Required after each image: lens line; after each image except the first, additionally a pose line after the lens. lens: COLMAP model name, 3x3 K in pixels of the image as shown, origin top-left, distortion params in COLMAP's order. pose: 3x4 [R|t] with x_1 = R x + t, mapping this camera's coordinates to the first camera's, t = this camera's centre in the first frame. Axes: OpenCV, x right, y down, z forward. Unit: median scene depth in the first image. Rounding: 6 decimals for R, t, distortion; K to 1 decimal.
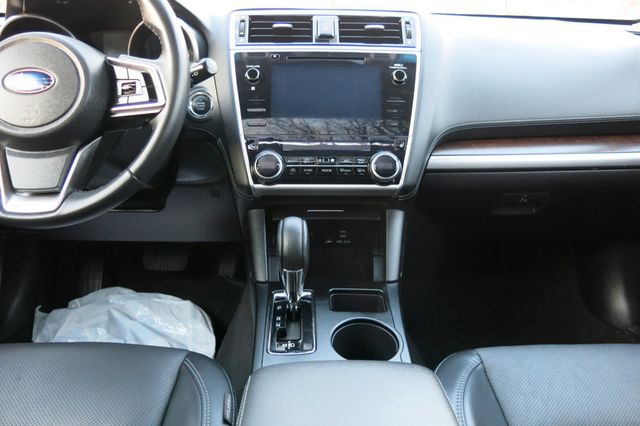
lens RADIAL K [[533.4, 0, 321.3], [0, 533.4, 213.5], [0, 0, 1]] dist [-0.022244, 0.009783]
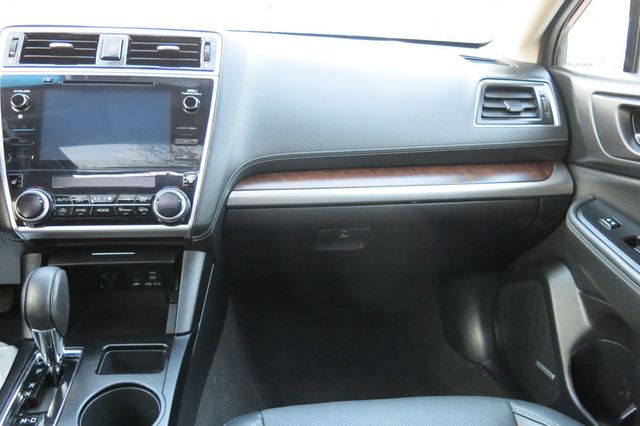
lens RADIAL K [[533.4, 0, 323.9], [0, 533.4, 216.7], [0, 0, 1]] dist [-0.022244, 0.009783]
pose [[0.994903, -0.013511, 0.099930, 0.278568], [0.015205, 0.999753, -0.016210, -0.048829], [-0.099687, 0.017647, 0.994862, 0.088707]]
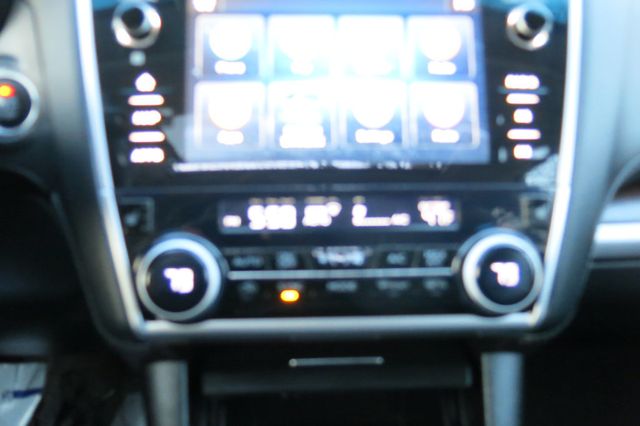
lens RADIAL K [[533.4, 0, 313.8], [0, 533.4, 211.9], [0, 0, 1]] dist [-0.022244, 0.009783]
pose [[0.999785, -0.015171, 0.014133, -0.012966], [0.014099, 0.997228, 0.073058, -0.154508], [-0.015203, -0.072843, 0.997228, 0.624879]]
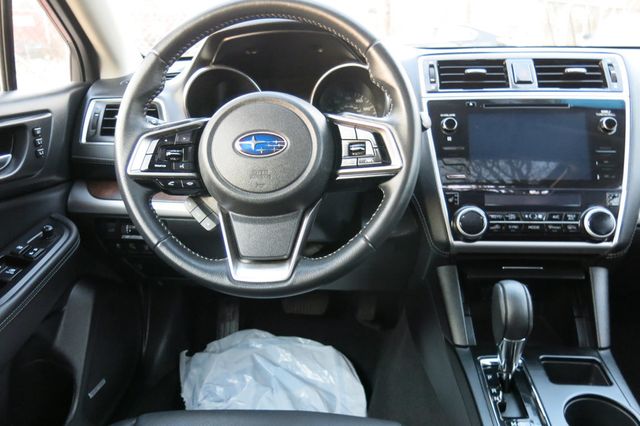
lens RADIAL K [[533.4, 0, 319.8], [0, 533.4, 219.4], [0, 0, 1]] dist [-0.022244, 0.009783]
pose [[0.995749, 0.002356, -0.092081, -0.269344], [-0.004135, 0.999808, -0.019140, -0.073144], [0.092018, 0.019439, 0.995568, 0.042281]]
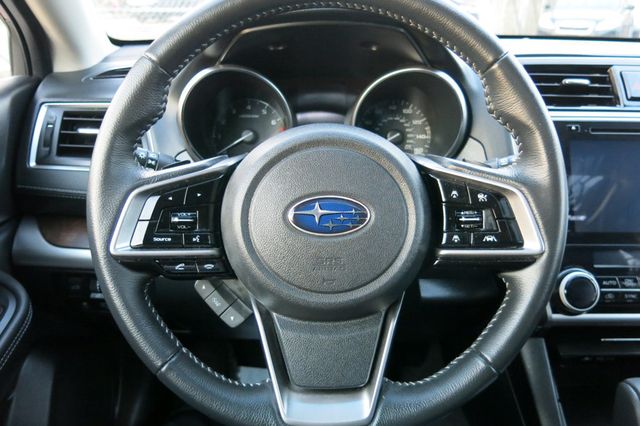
lens RADIAL K [[533.4, 0, 318.7], [0, 533.4, 215.6], [0, 0, 1]] dist [-0.022244, 0.009783]
pose [[0.999924, 0.008205, -0.009193, -0.420587], [-0.007834, 0.999183, 0.039657, -0.206842], [0.009511, -0.039582, 0.999171, 0.294744]]
